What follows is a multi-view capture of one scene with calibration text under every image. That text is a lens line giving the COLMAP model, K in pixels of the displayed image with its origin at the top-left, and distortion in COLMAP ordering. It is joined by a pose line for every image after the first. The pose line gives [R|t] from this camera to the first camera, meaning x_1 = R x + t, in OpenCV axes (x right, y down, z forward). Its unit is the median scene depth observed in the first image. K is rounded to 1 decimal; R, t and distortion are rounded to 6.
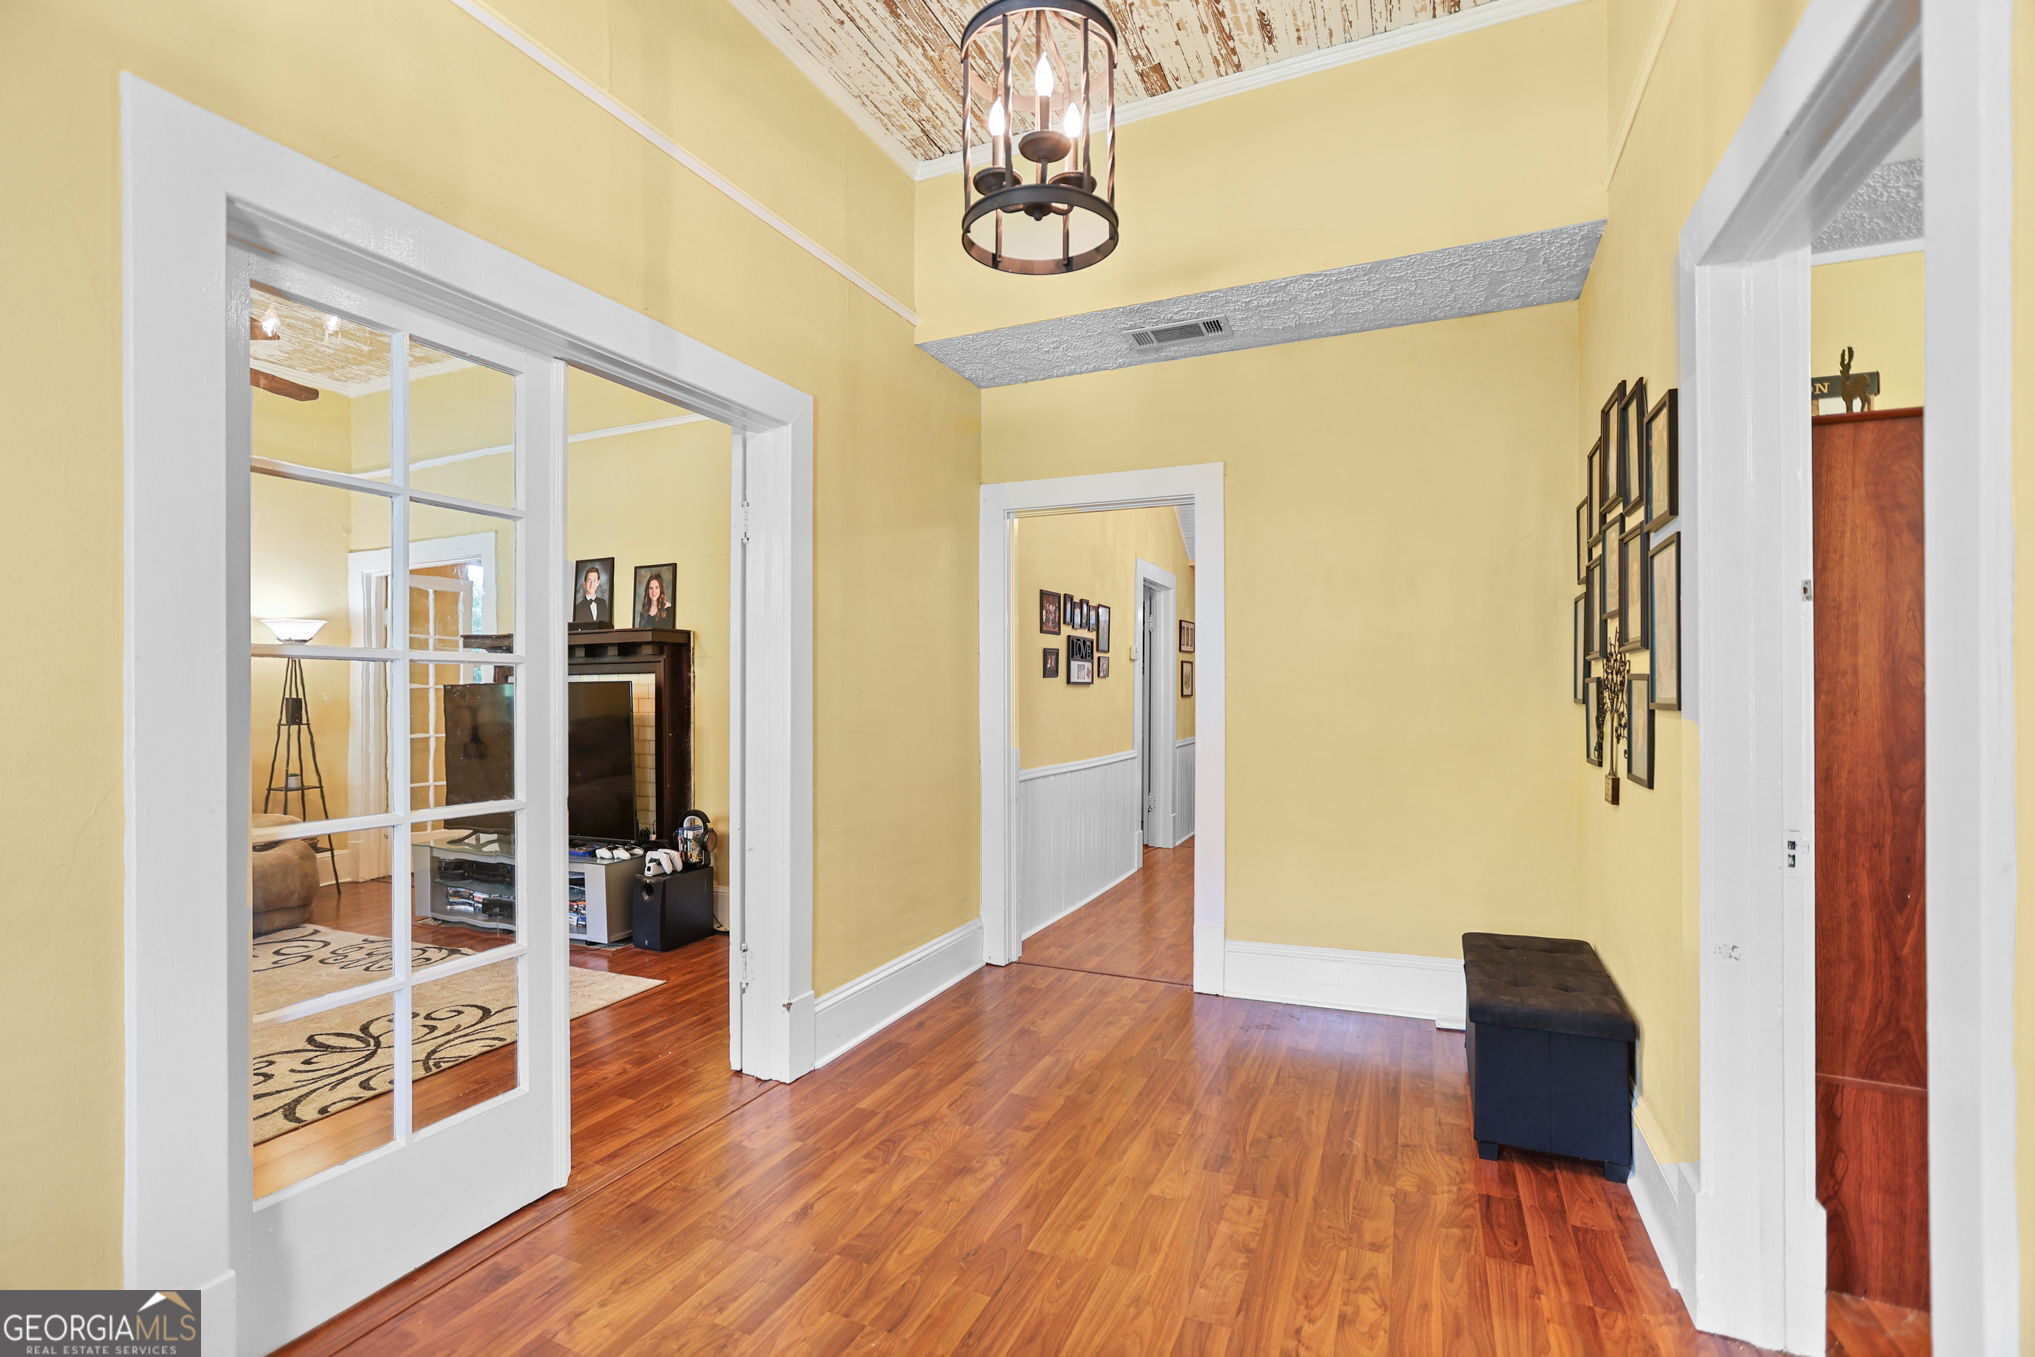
lens RADIAL K [[911.8, 0, 1014.1], [0, 911.8, 691.5], [0, 0, 1]] dist [-0.004930, 0.004360]
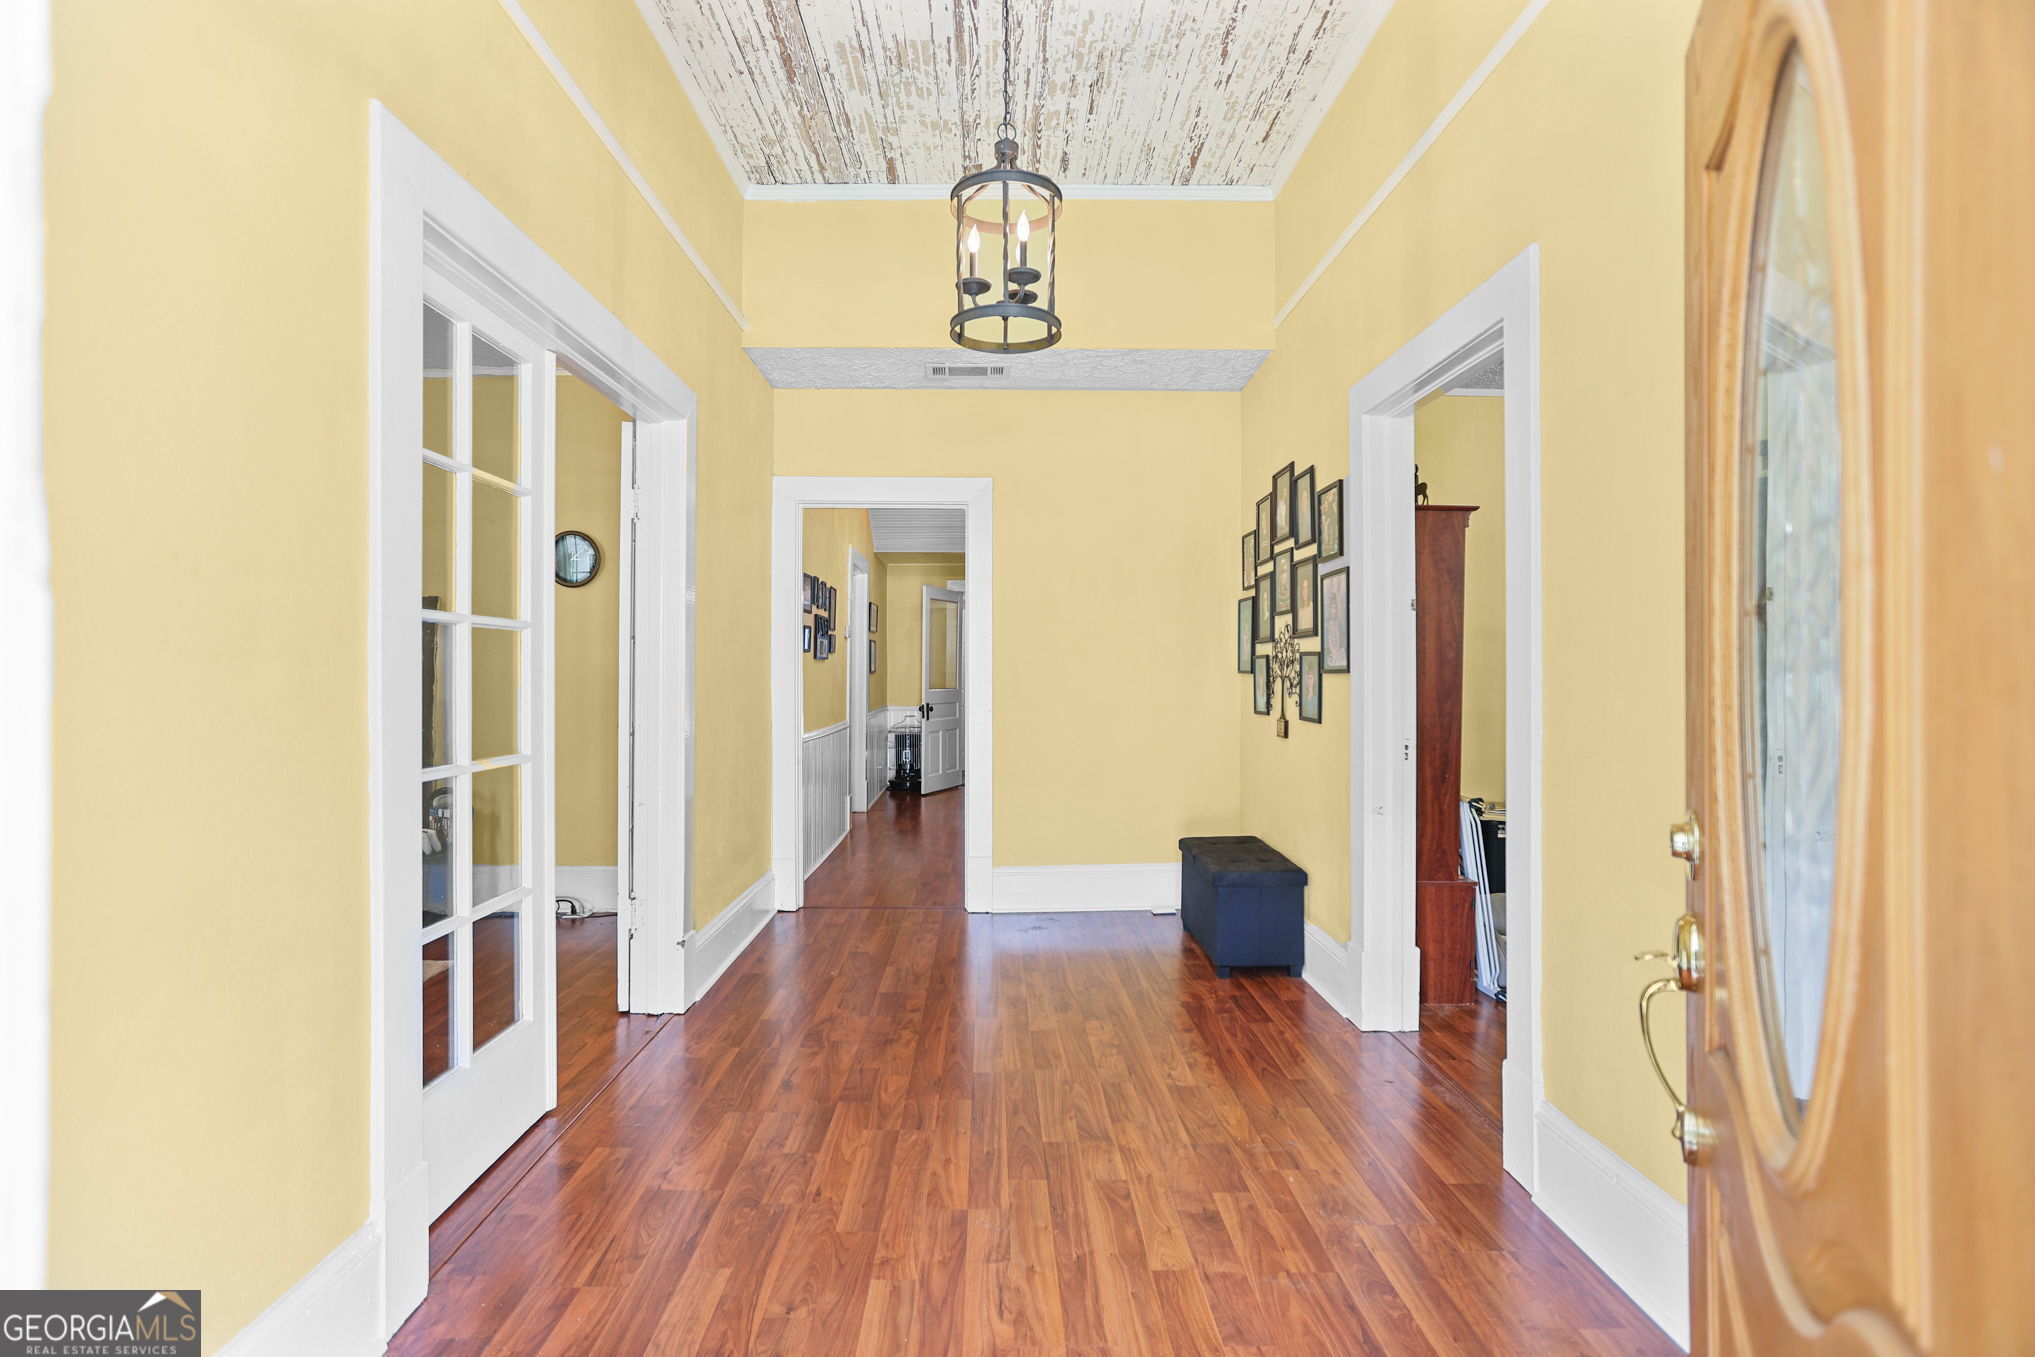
lens RADIAL K [[911.8, 0, 1019.5], [0, 911.8, 666.6], [0, 0, 1]] dist [-0.004930, 0.004360]
pose [[0.906879, 0.005691, 0.421354, -0.415233], [-0.003147, 0.999972, -0.006734, 0.018211], [-0.421380, 0.004781, 0.906871, -0.211186]]
